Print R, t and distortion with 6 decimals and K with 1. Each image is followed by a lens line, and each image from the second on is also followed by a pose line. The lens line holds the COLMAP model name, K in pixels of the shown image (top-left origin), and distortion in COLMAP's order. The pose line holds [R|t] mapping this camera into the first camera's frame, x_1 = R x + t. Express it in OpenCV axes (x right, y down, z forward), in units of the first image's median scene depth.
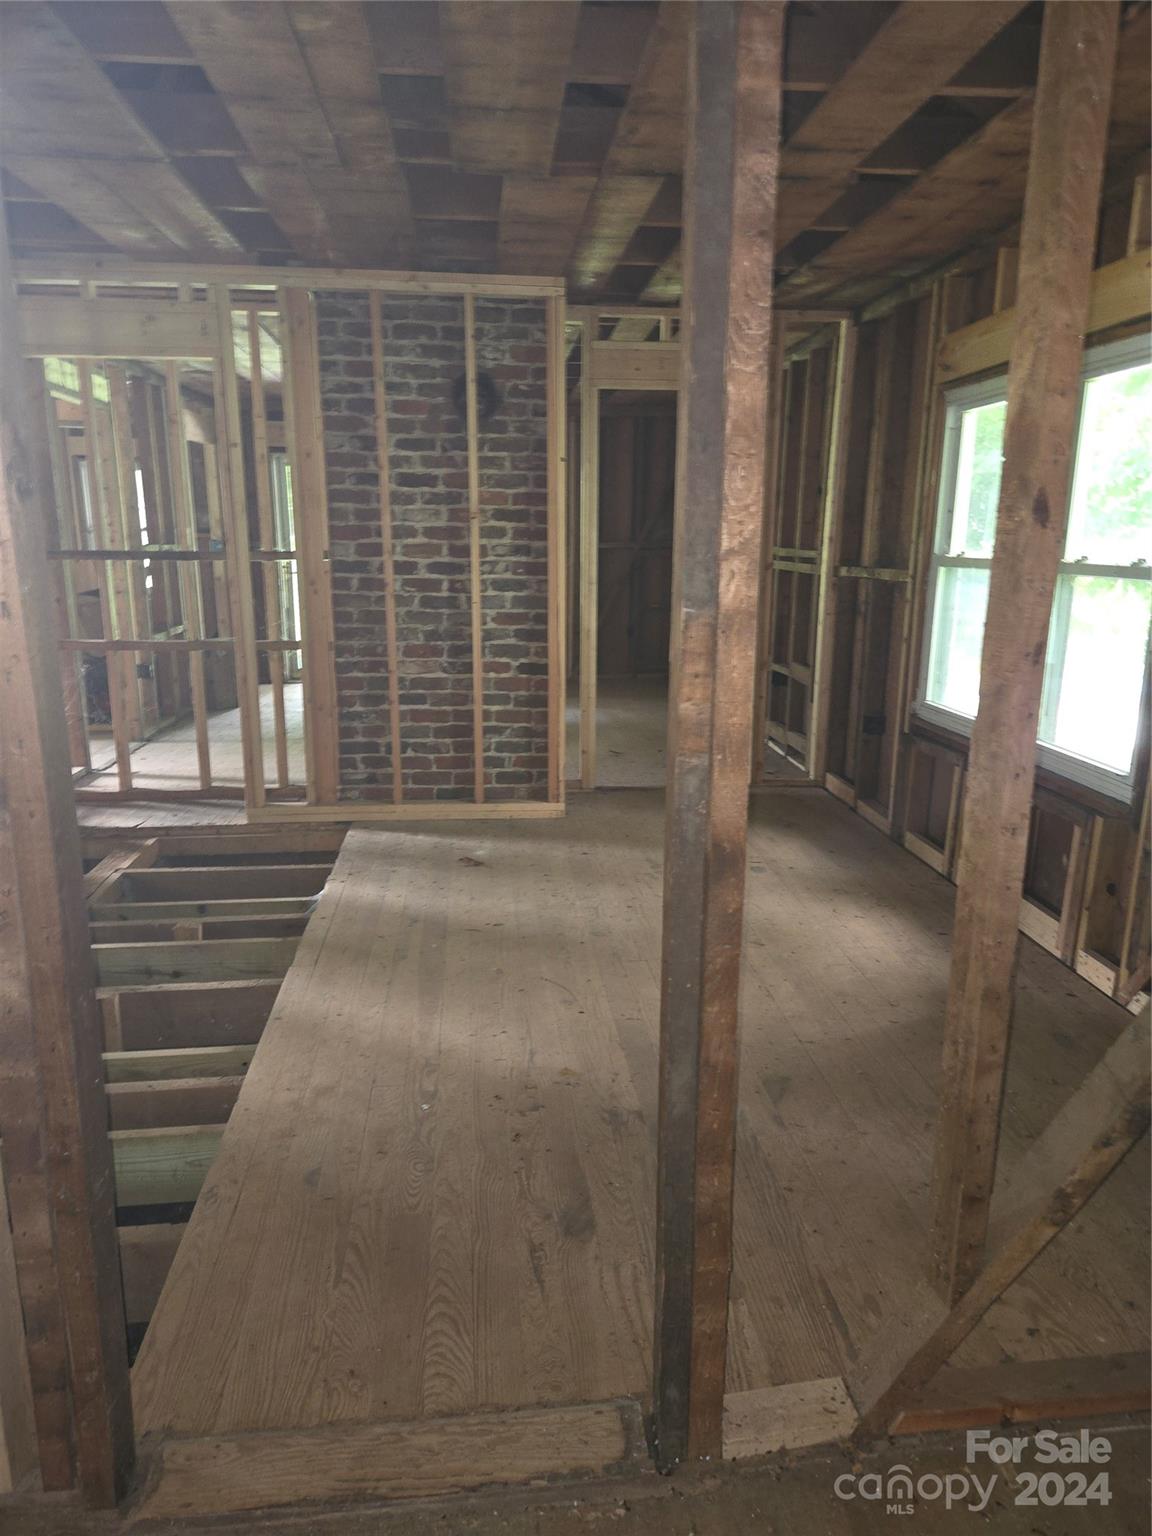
lens RADIAL K [[1028.8, 0, 564.9], [0, 1028.8, 773.2], [0, 0, 1]] dist [0.052906, -0.037624]
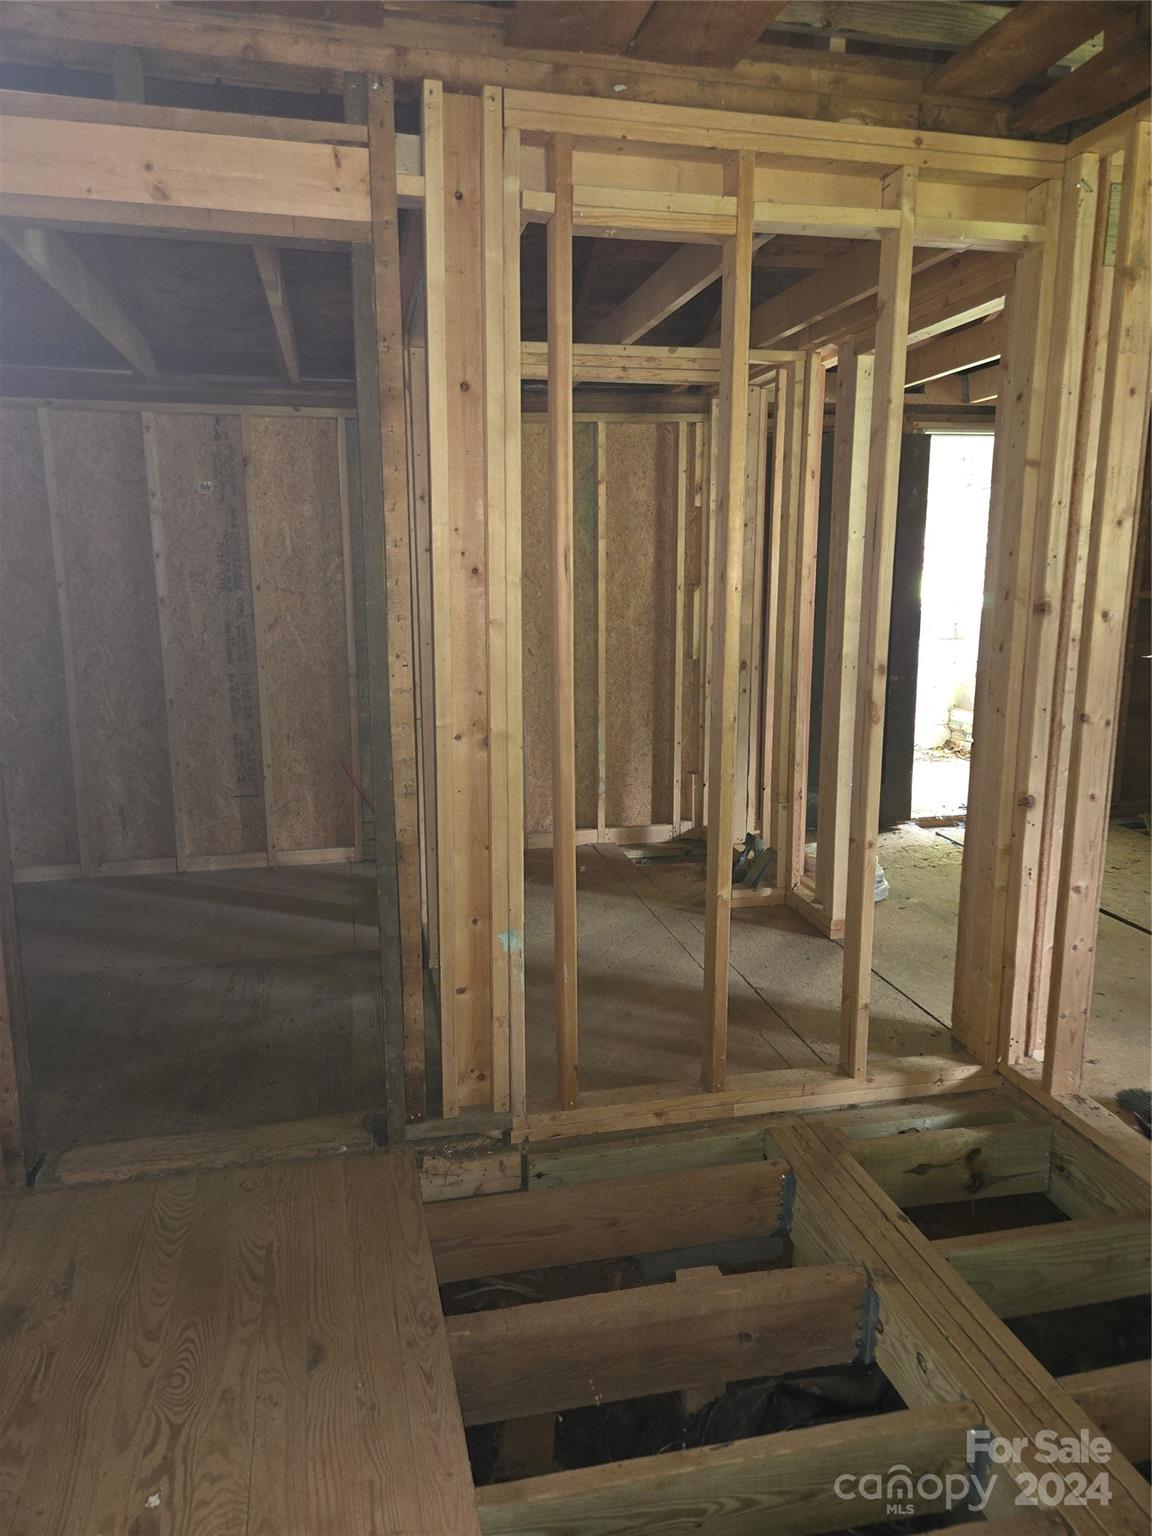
lens RADIAL K [[1028.8, 0, 564.9], [0, 1028.8, 773.2], [0, 0, 1]] dist [0.052906, -0.037624]
pose [[-0.990077, 0.027902, -0.137730, -0.232149], [-0.031158, 0.912112, 0.408756, -0.250857], [0.137030, 0.408991, -0.902191, 1.090766]]
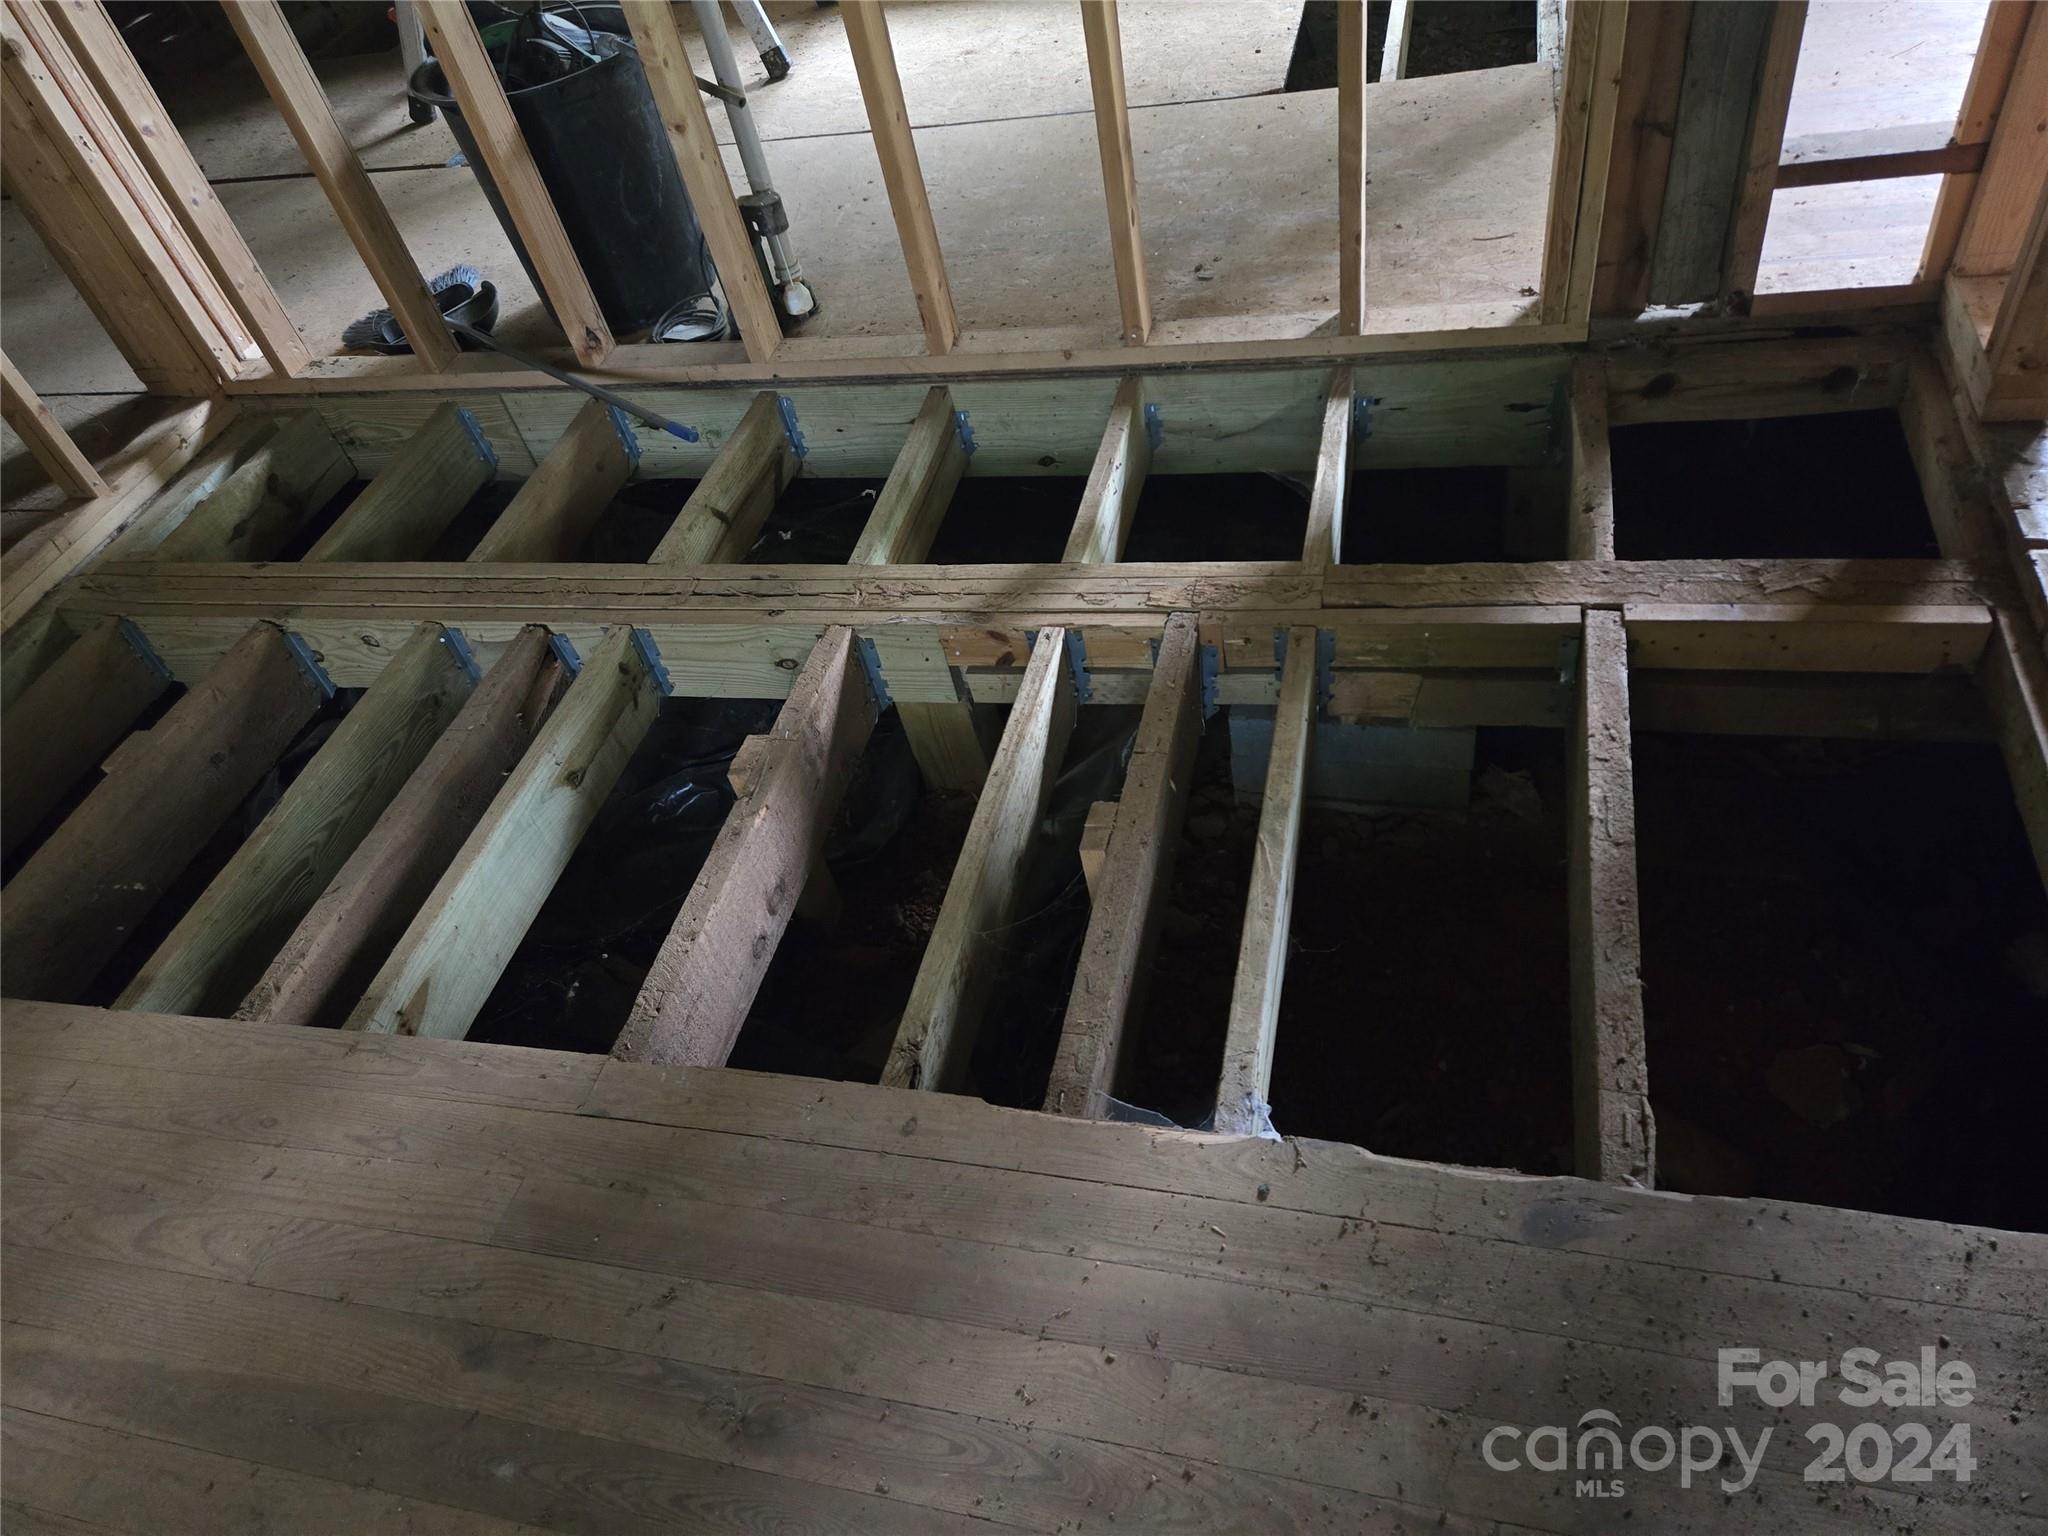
lens RADIAL K [[1371.7, 0, 1024.0], [0, 1371.7, 768.0], [0, 0, 1]] dist [0.052906, -0.037624]
pose [[-0.304481, 0.711883, -0.632862, -0.067977], [-0.039814, 0.654317, 0.755172, -0.277650], [0.951686, 0.255132, -0.170884, 1.228388]]
